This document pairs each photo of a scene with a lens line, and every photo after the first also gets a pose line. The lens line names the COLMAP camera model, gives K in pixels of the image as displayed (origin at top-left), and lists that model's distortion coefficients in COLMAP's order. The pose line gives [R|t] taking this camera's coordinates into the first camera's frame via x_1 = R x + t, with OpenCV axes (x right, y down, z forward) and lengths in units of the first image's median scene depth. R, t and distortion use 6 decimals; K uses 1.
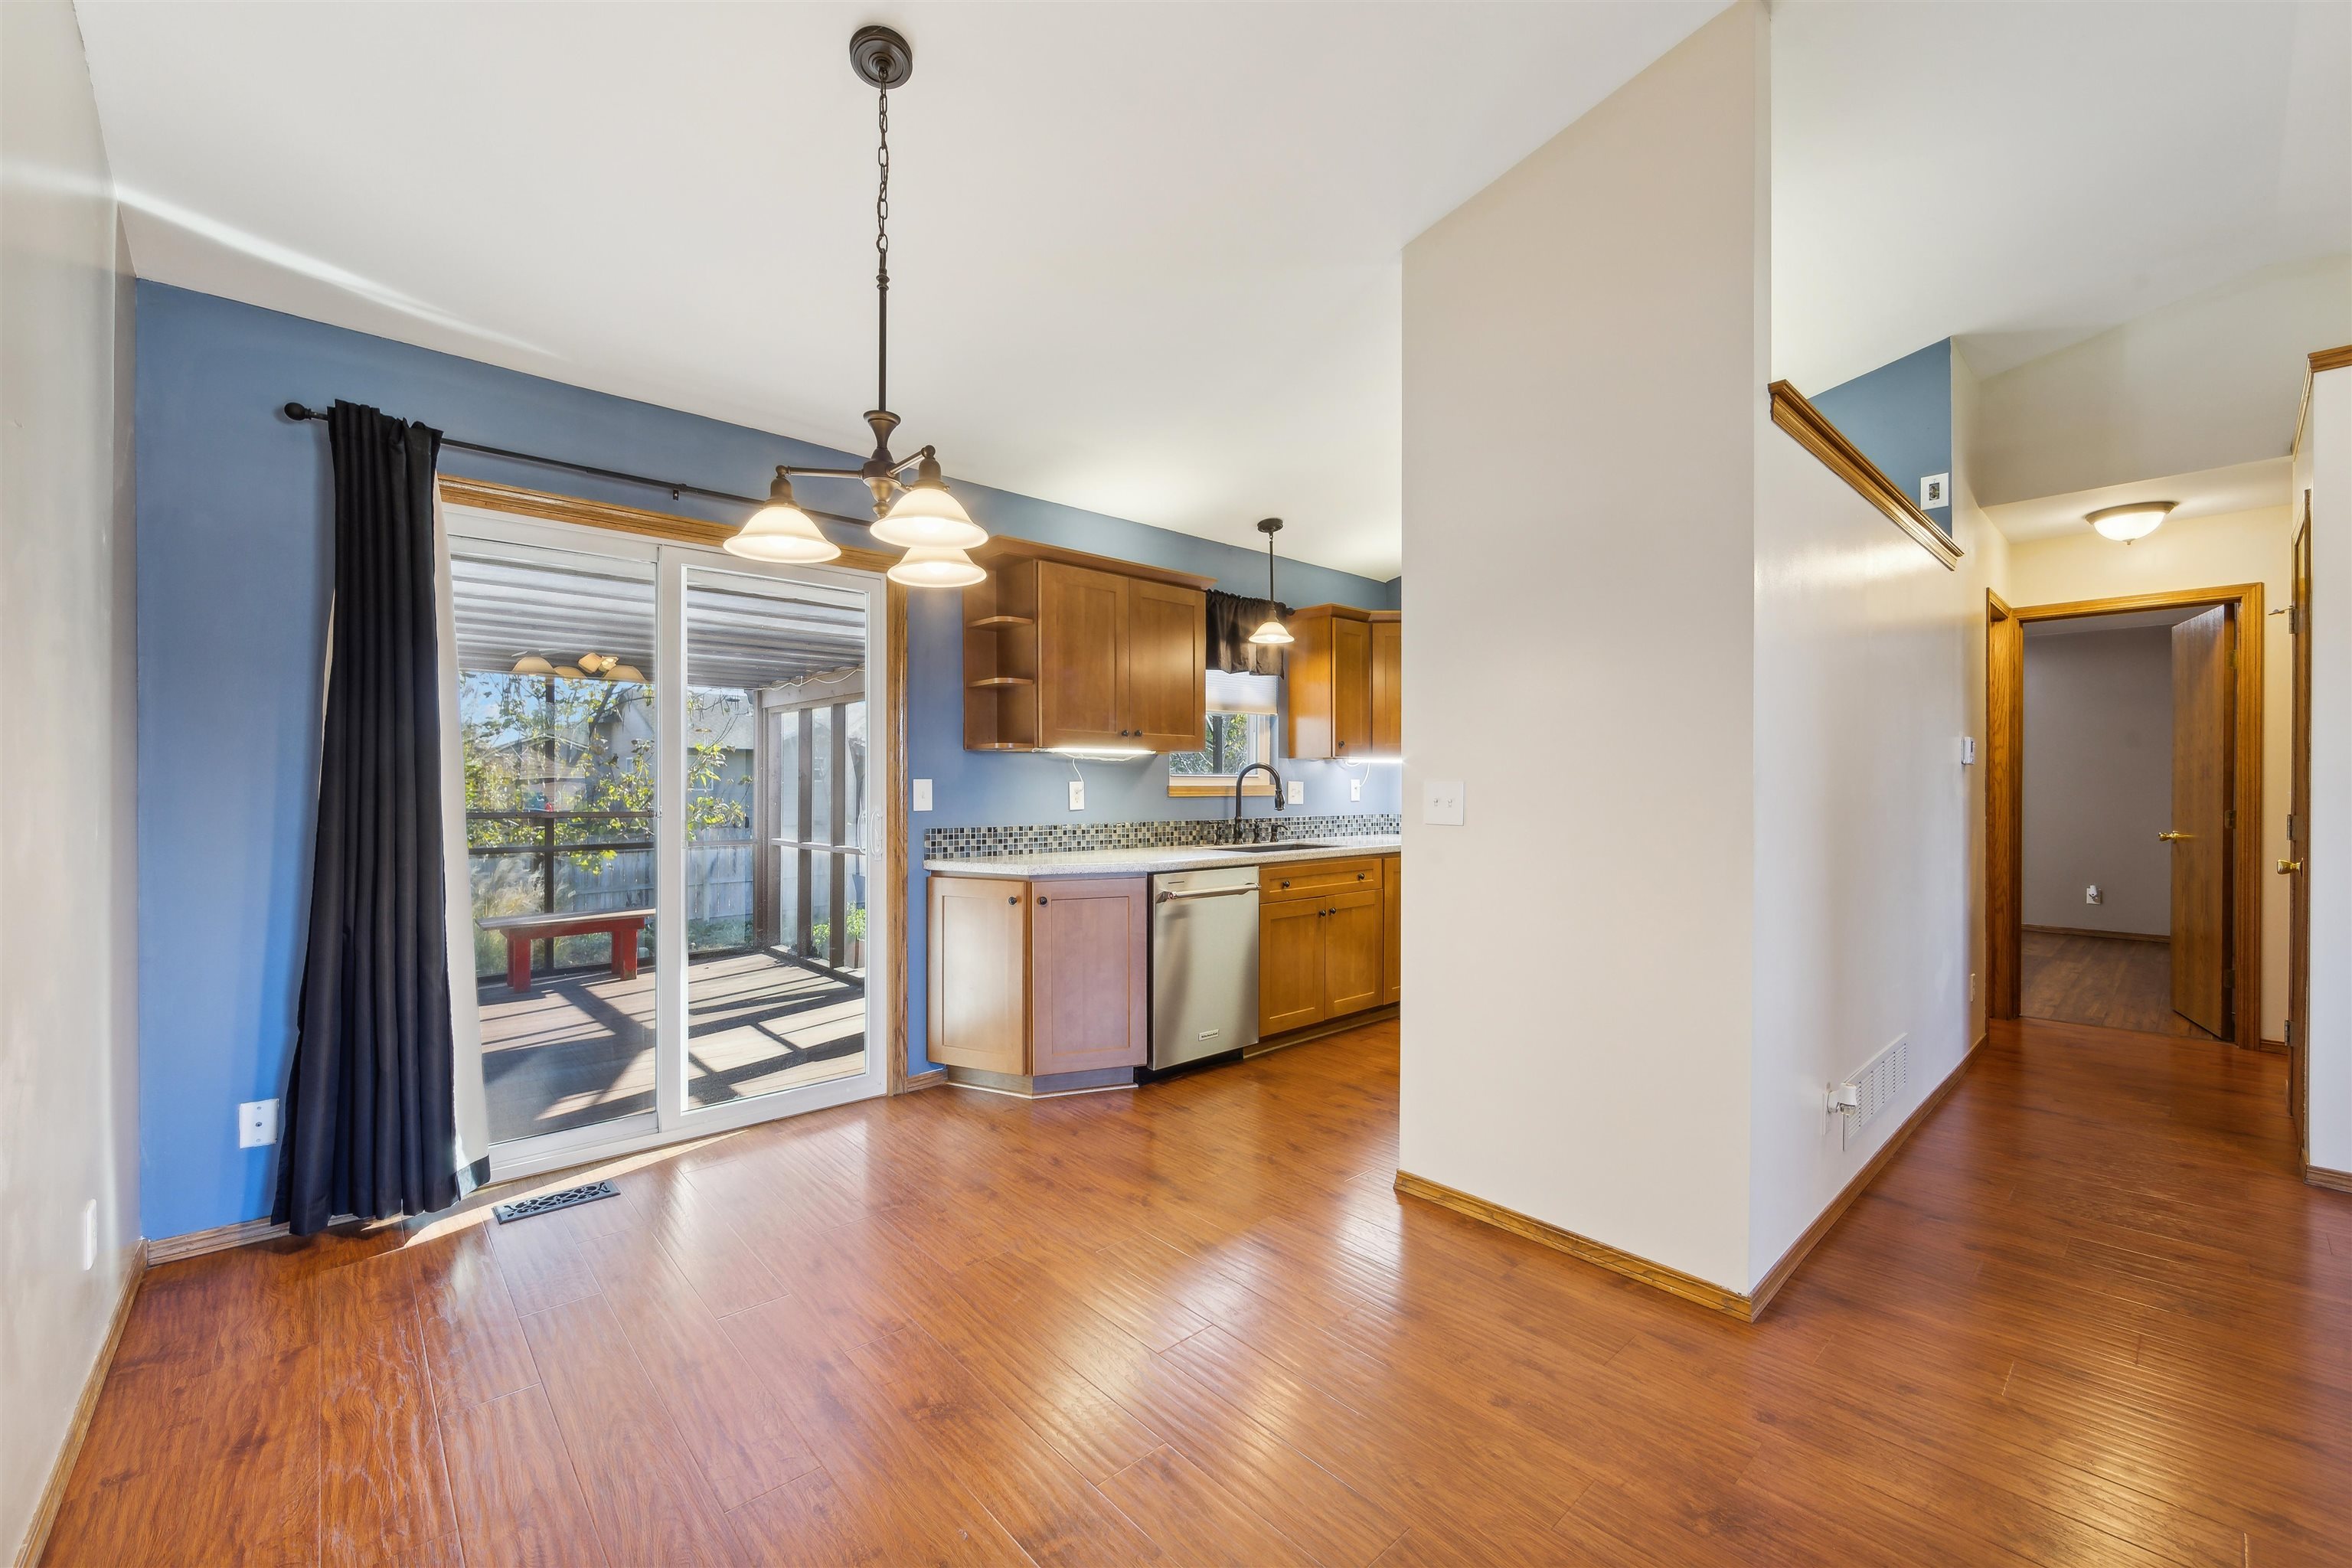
lens RADIAL K [[939.5, 0, 1180.4], [0, 939.5, 781.9], [0, 0, 1]] dist [-0.000372, -0.000721]
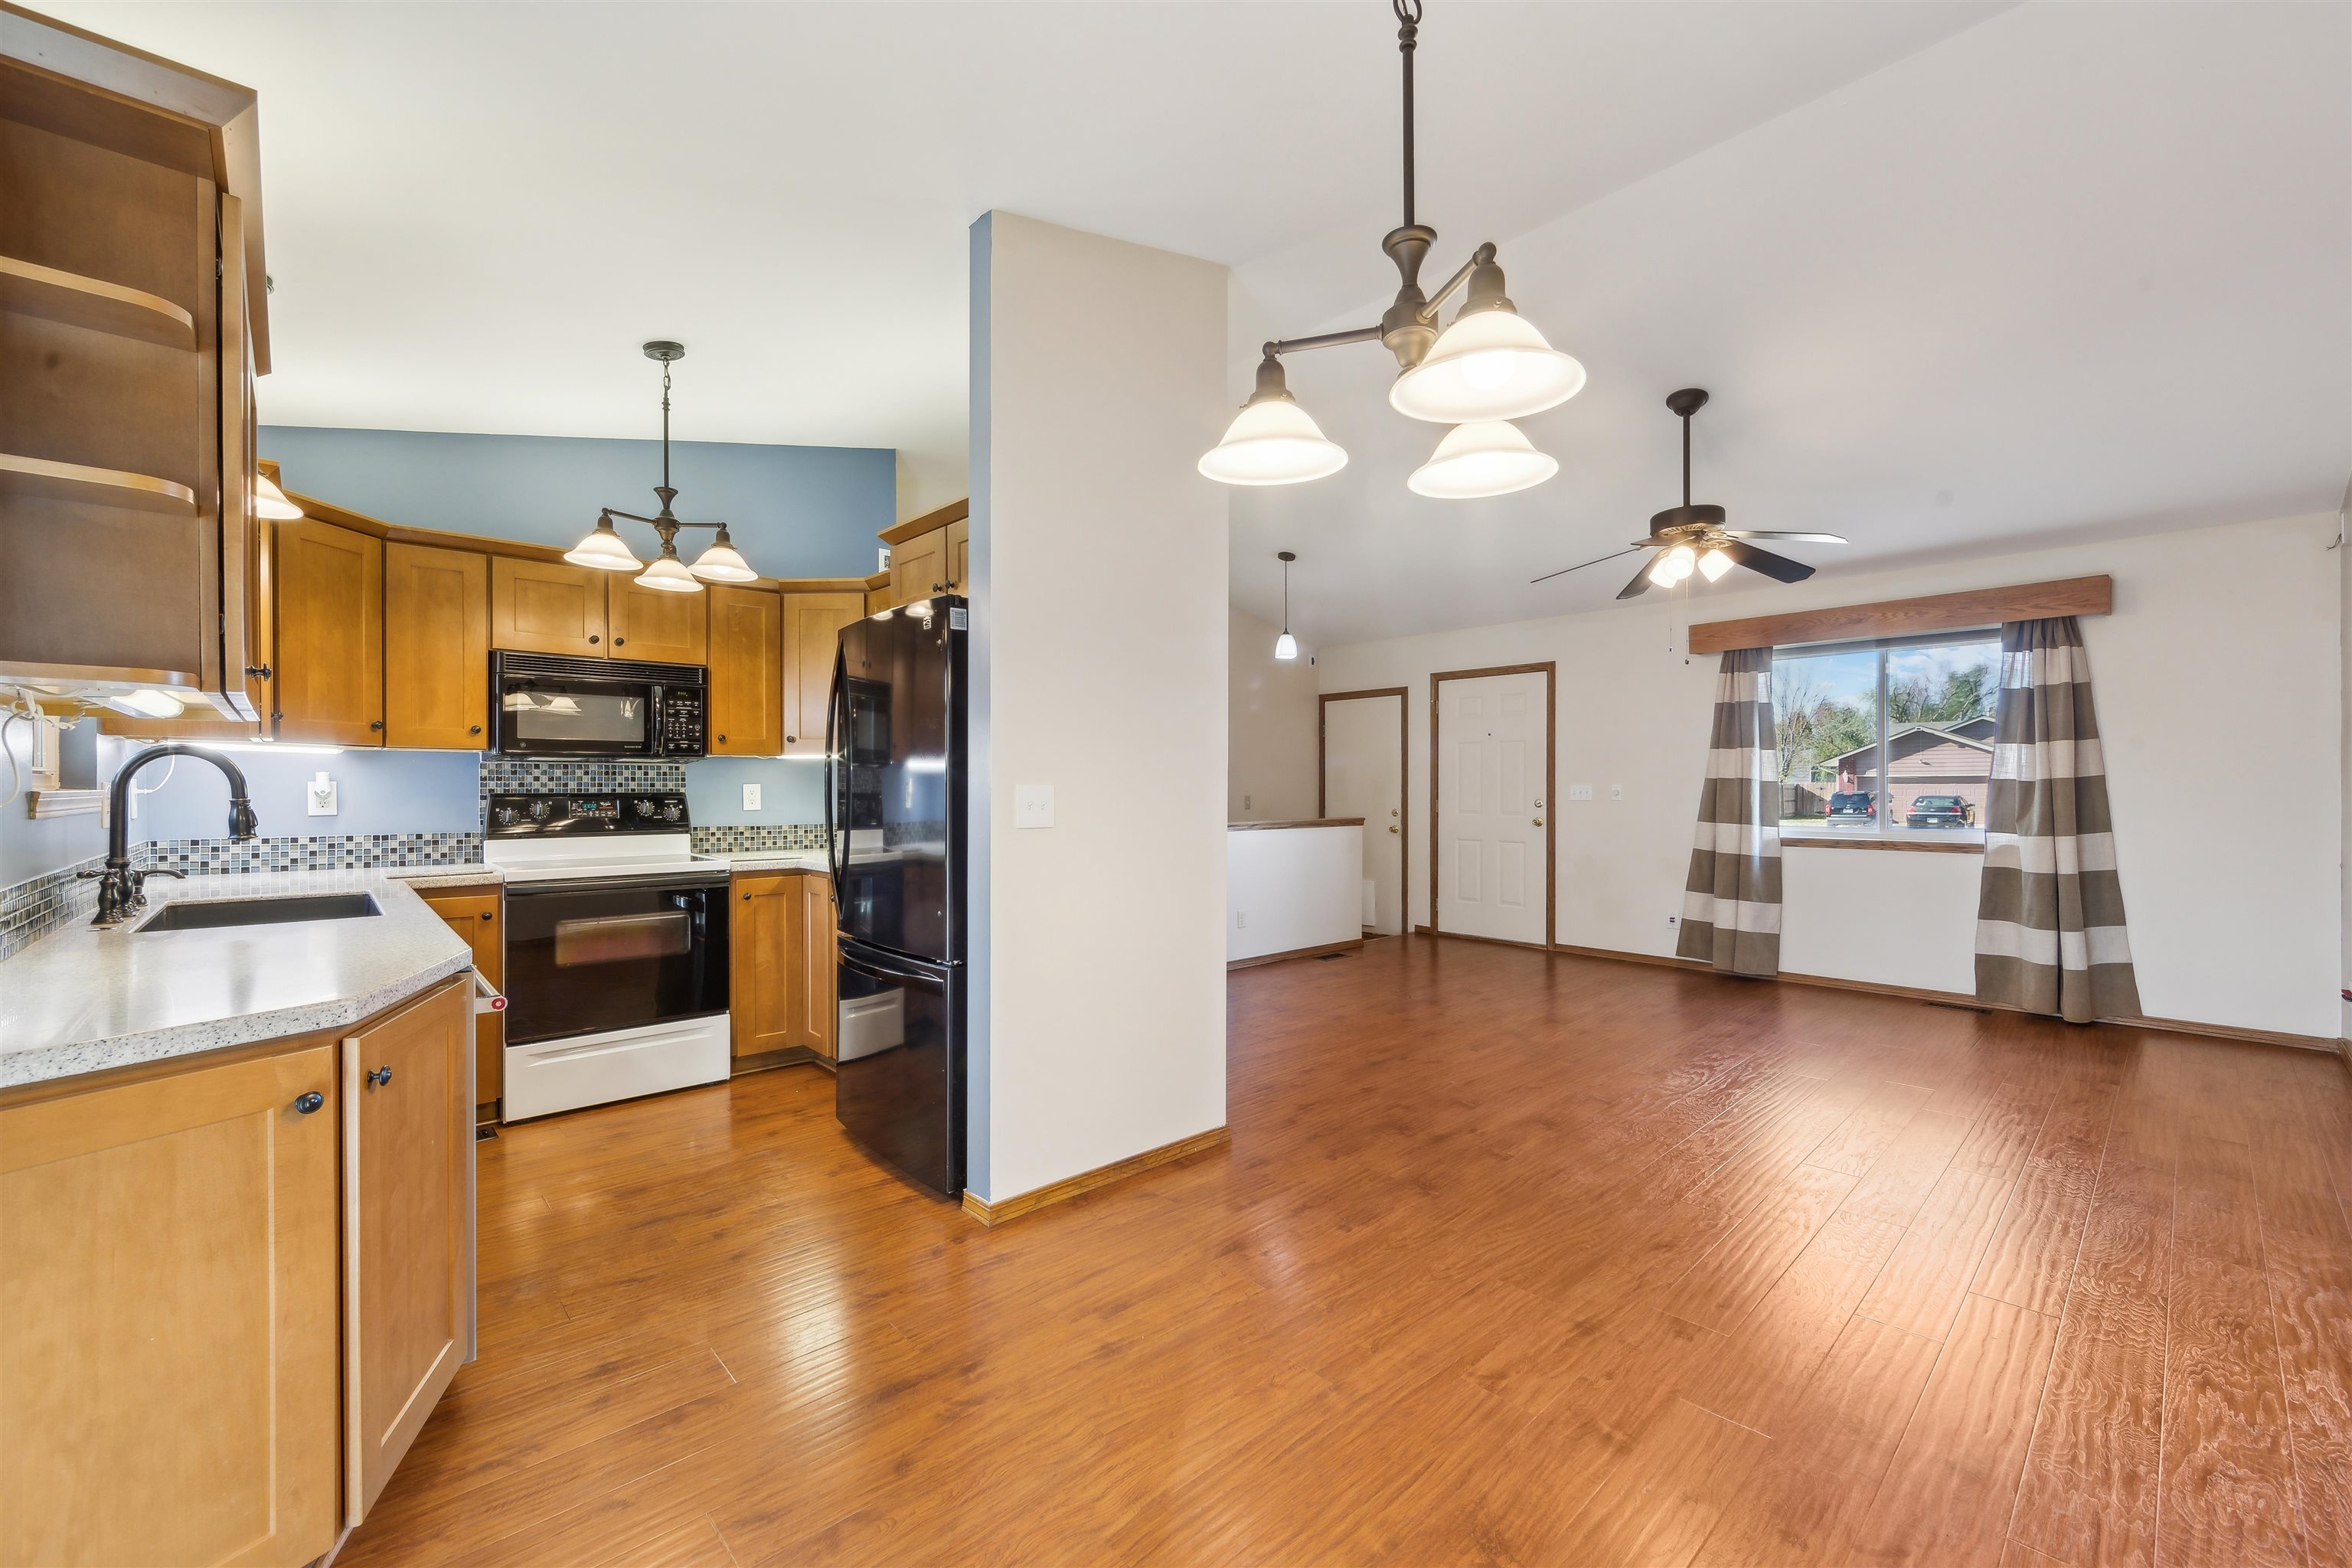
lens RADIAL K [[939.5, 0, 1174.3], [0, 939.5, 794.9], [0, 0, 1]] dist [-0.000372, -0.000721]
pose [[-0.001892, -0.011025, 0.999937, -0.399889], [-0.001943, 0.999937, 0.011021, -0.000862], [-0.999996, -0.001922, -0.001914, 0.477780]]
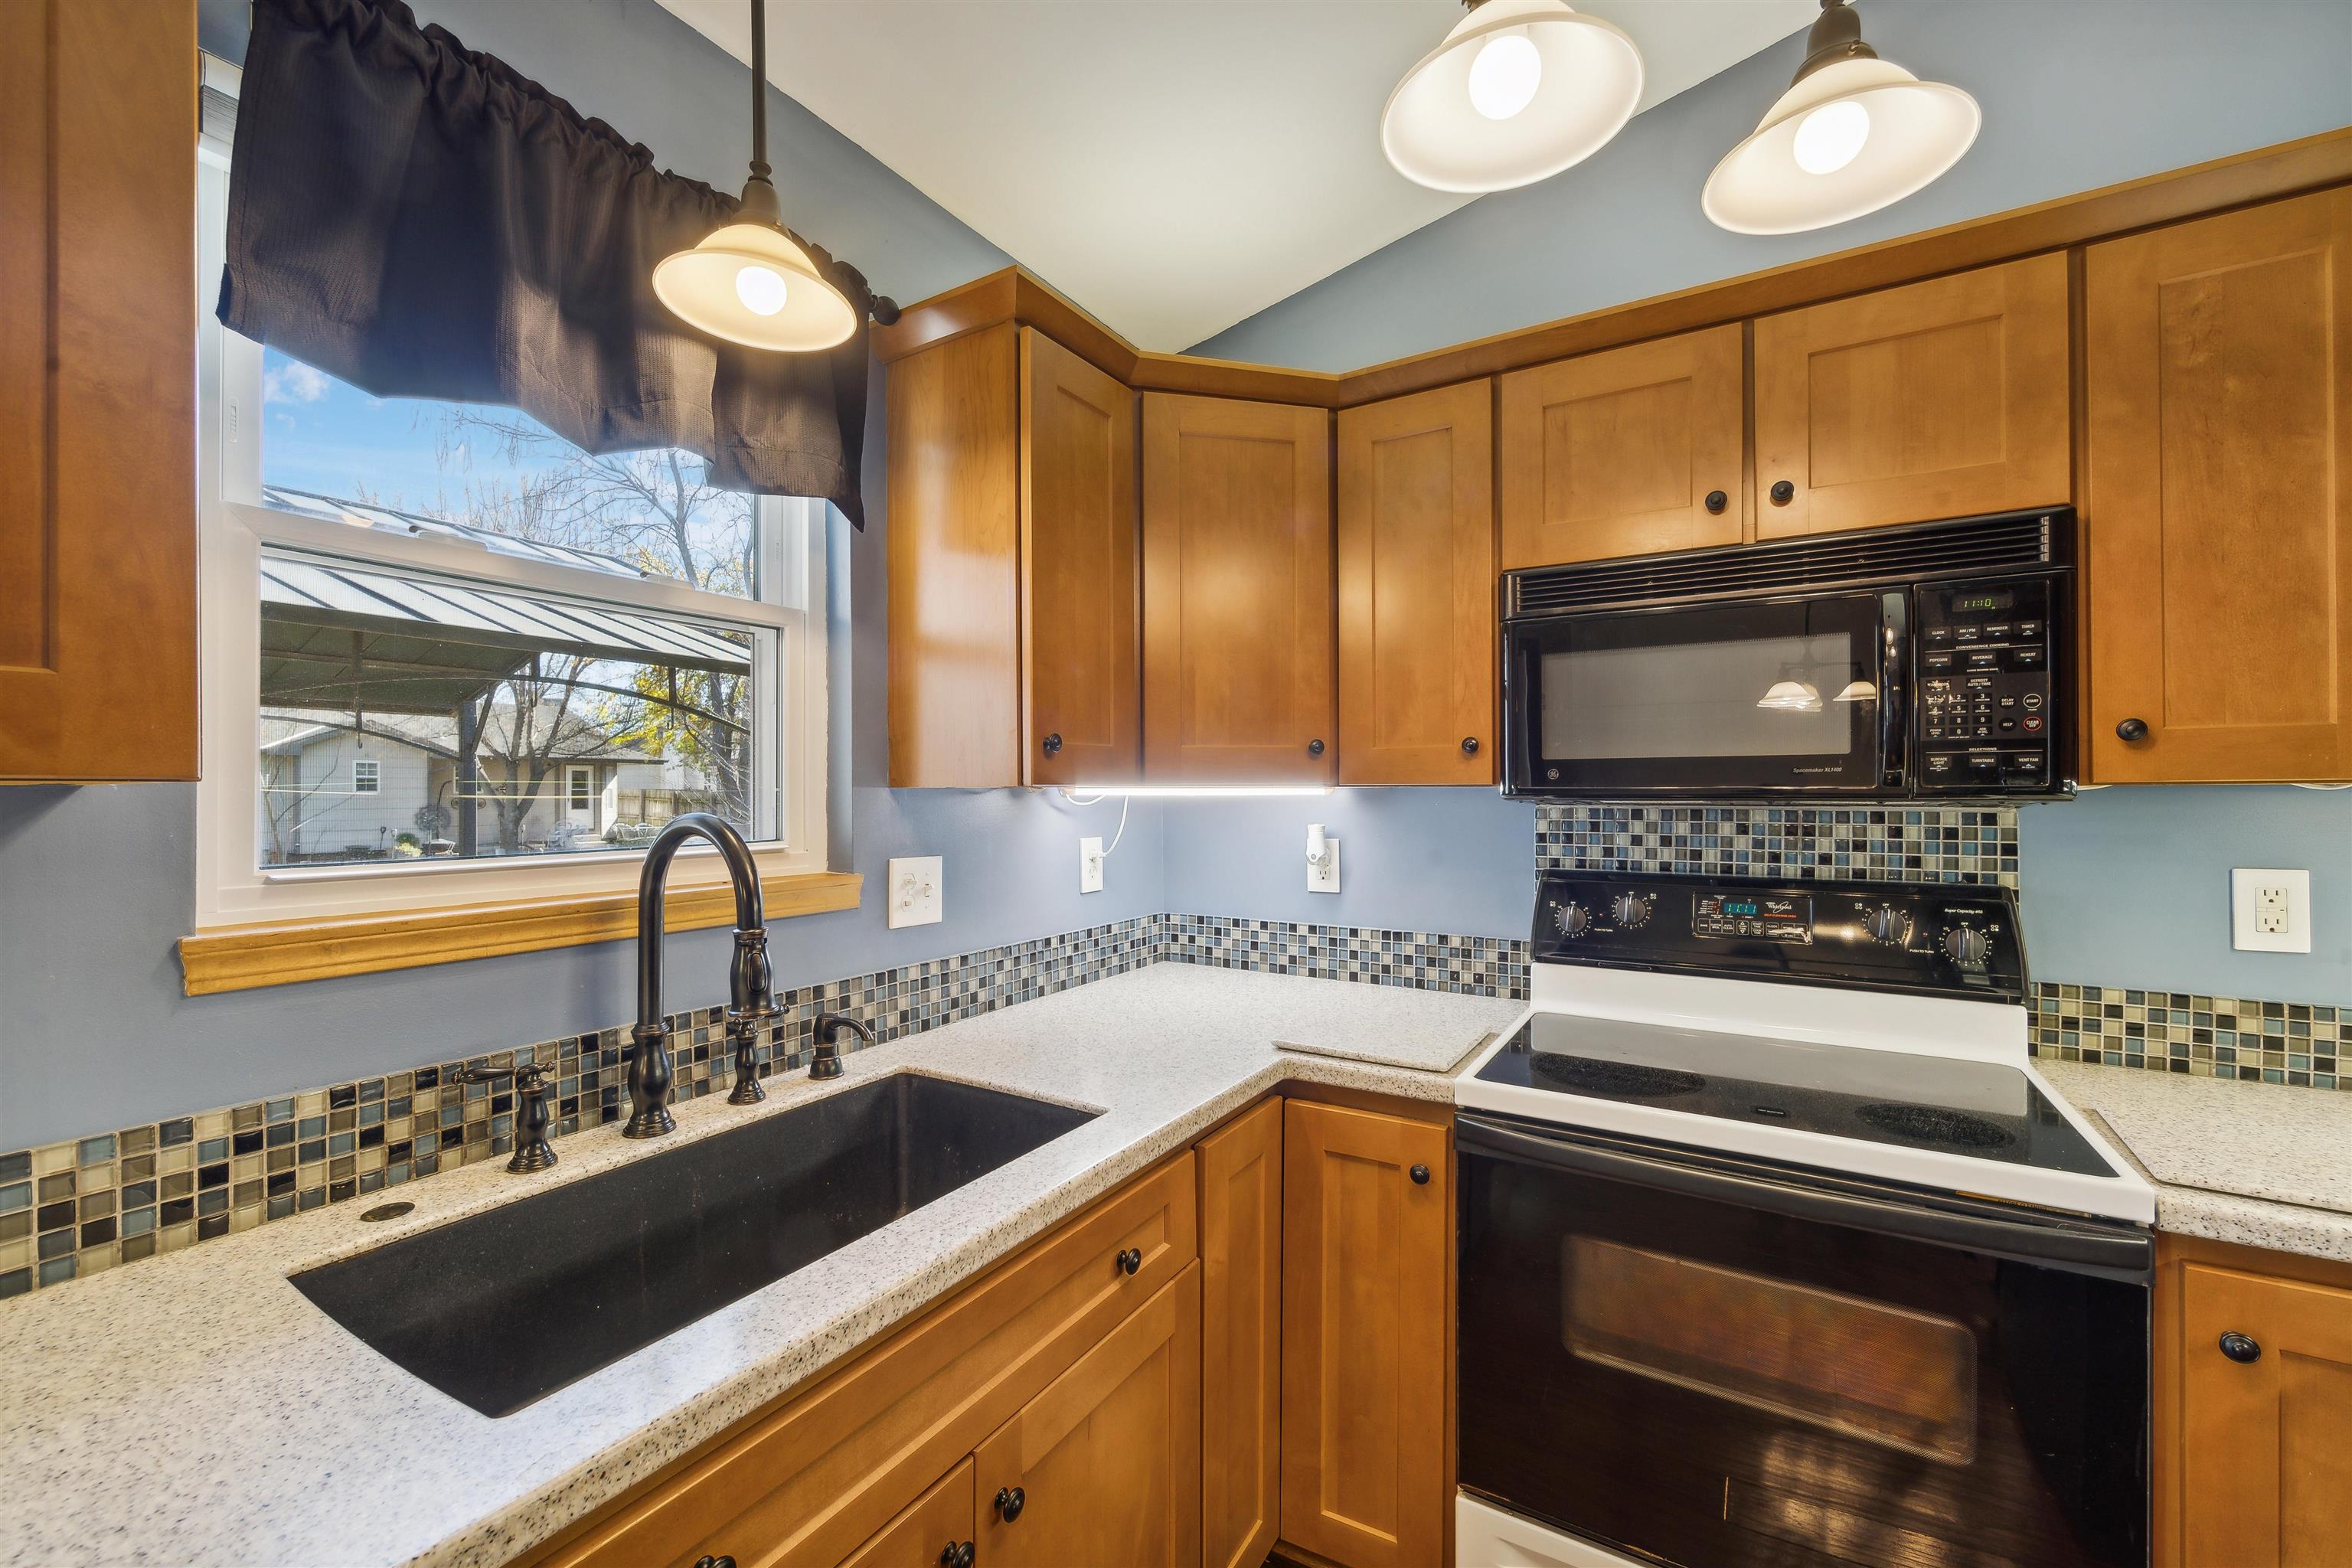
lens RADIAL K [[939.5, 0, 1182.2], [0, 939.5, 786.8], [0, 0, 1]] dist [-0.000372, -0.000721]
pose [[0.957876, 0.000536, 0.287182, 0.127665], [0.000363, 0.999995, -0.003077, -0.025894], [-0.287182, 0.003052, 0.957871, 0.714013]]
